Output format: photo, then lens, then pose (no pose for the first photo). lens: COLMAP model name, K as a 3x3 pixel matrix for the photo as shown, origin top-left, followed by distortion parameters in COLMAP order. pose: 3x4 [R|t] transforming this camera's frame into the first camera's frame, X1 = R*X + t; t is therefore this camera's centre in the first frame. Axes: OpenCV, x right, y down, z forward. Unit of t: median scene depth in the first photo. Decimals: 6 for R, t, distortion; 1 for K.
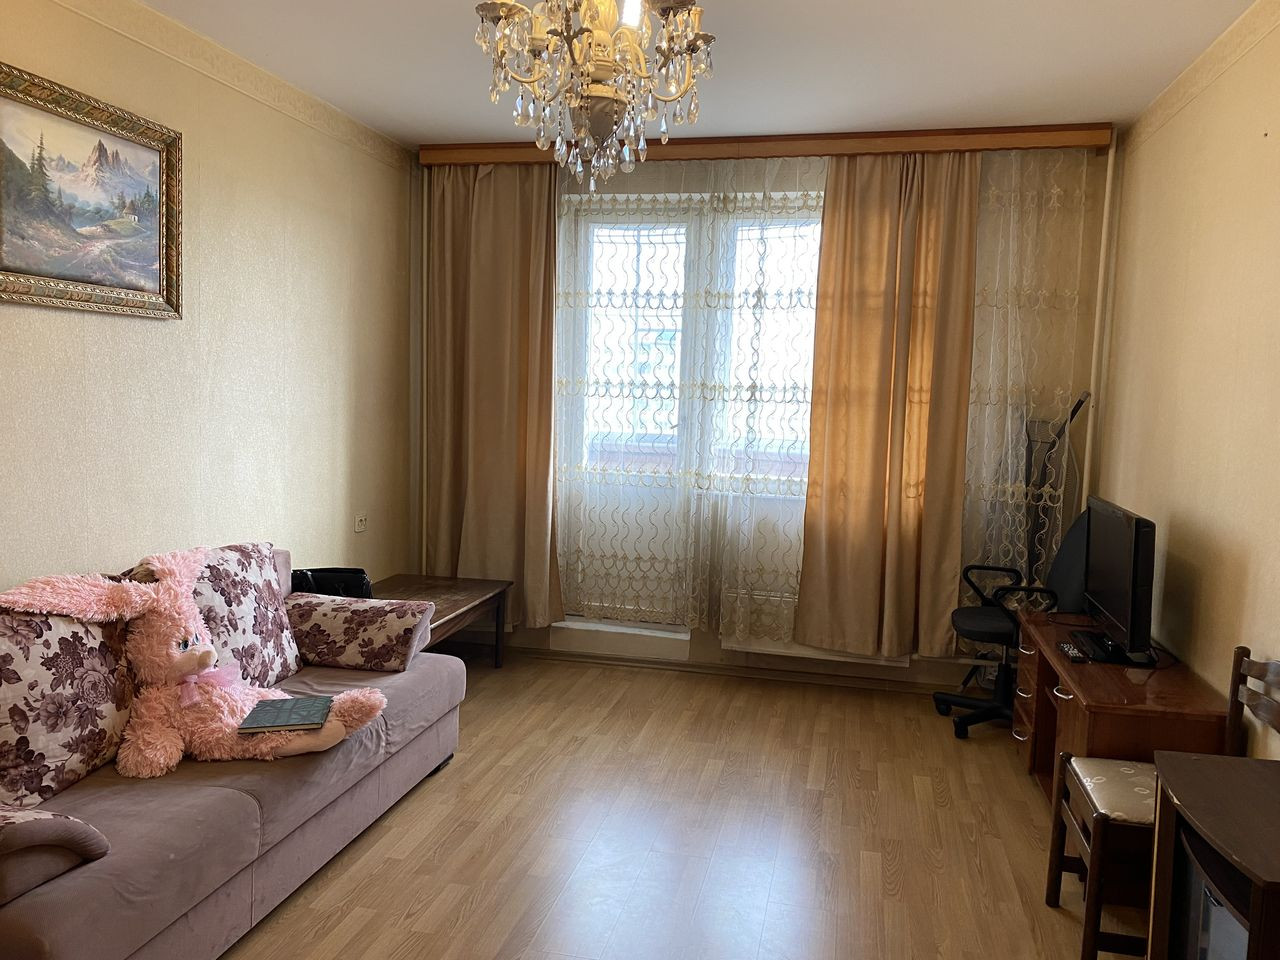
lens RADIAL K [[969.1, 0, 646.6], [0, 969.1, 477.2], [0, 0, 1]] dist [0.049474, -0.078703]
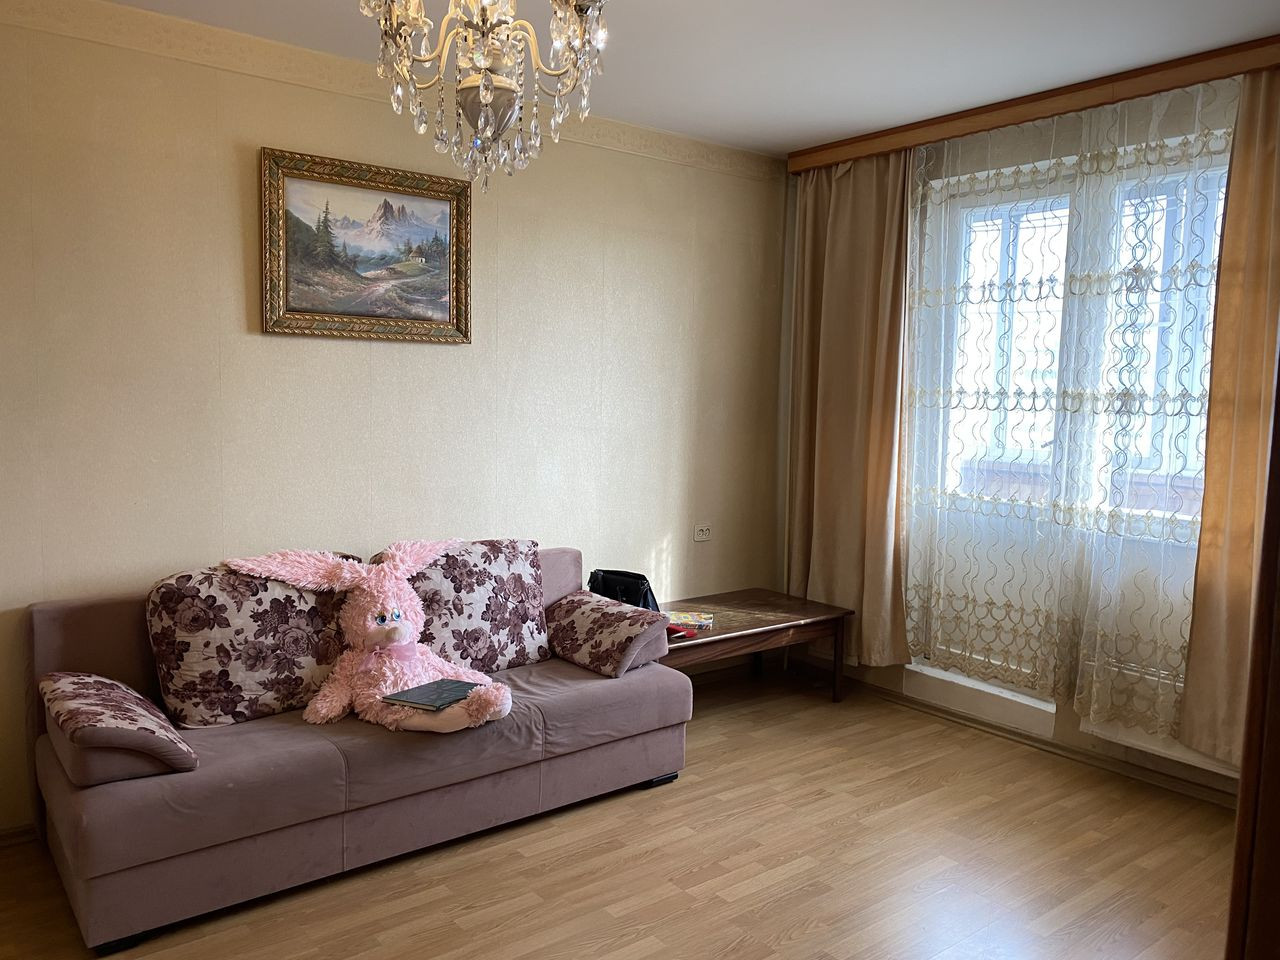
lens RADIAL K [[969.1, 0, 648.8], [0, 969.1, 478.0], [0, 0, 1]] dist [0.049474, -0.078703]
pose [[0.776443, 0.042882, -0.628727, 0.378370], [-0.052376, 0.998622, 0.003429, -0.014252], [0.628007, 0.030268, 0.777619, 0.211459]]
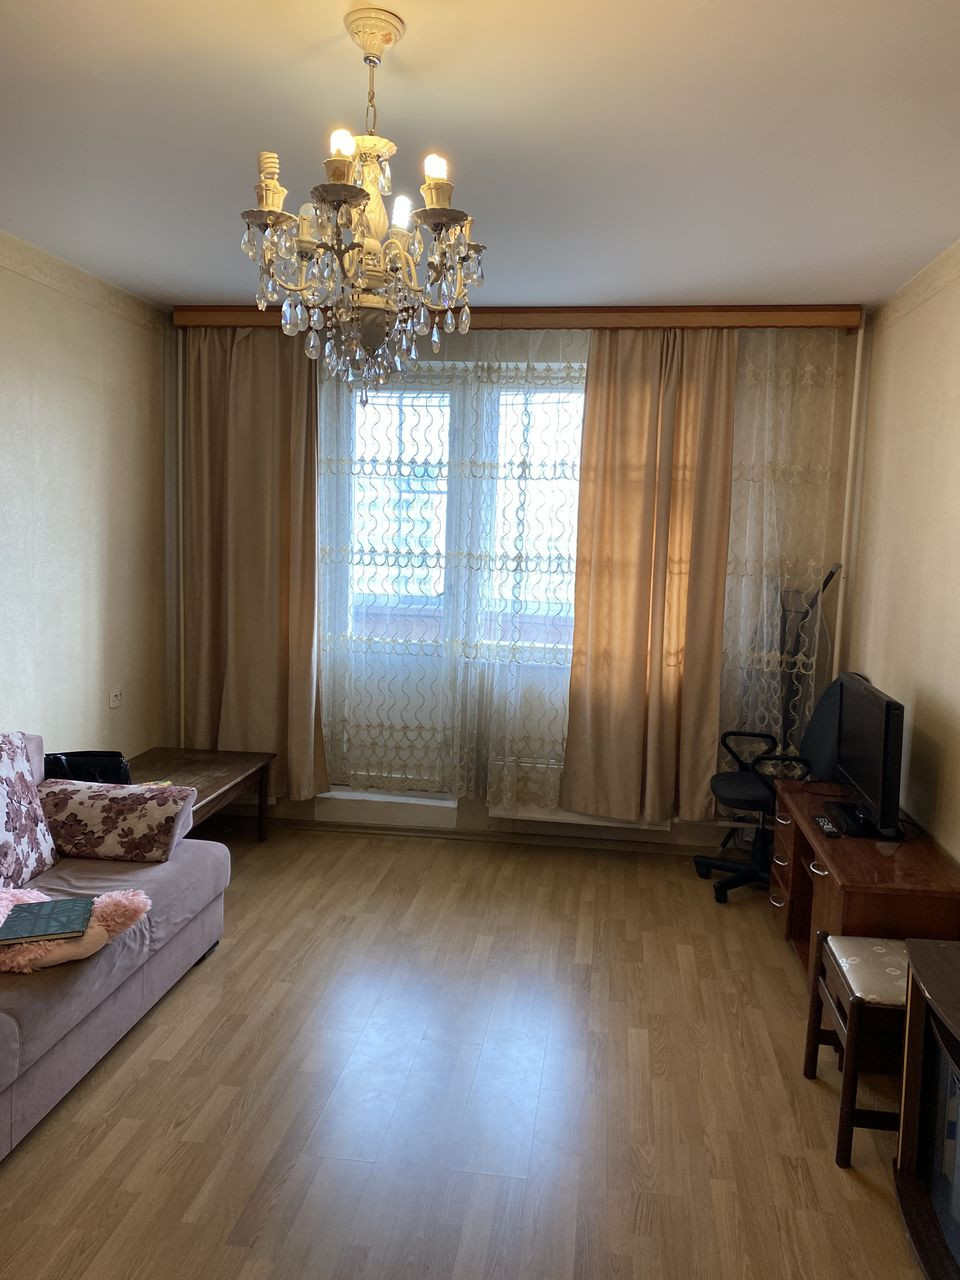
lens RADIAL K [[969.1, 0, 497.3], [0, 969.1, 629.2], [0, 0, 1]] dist [0.049474, -0.078703]
pose [[0.995569, -0.007694, 0.093718, -0.008499], [0.006081, 0.999829, 0.017485, -0.044969], [-0.093836, -0.016838, 0.995445, 0.000288]]
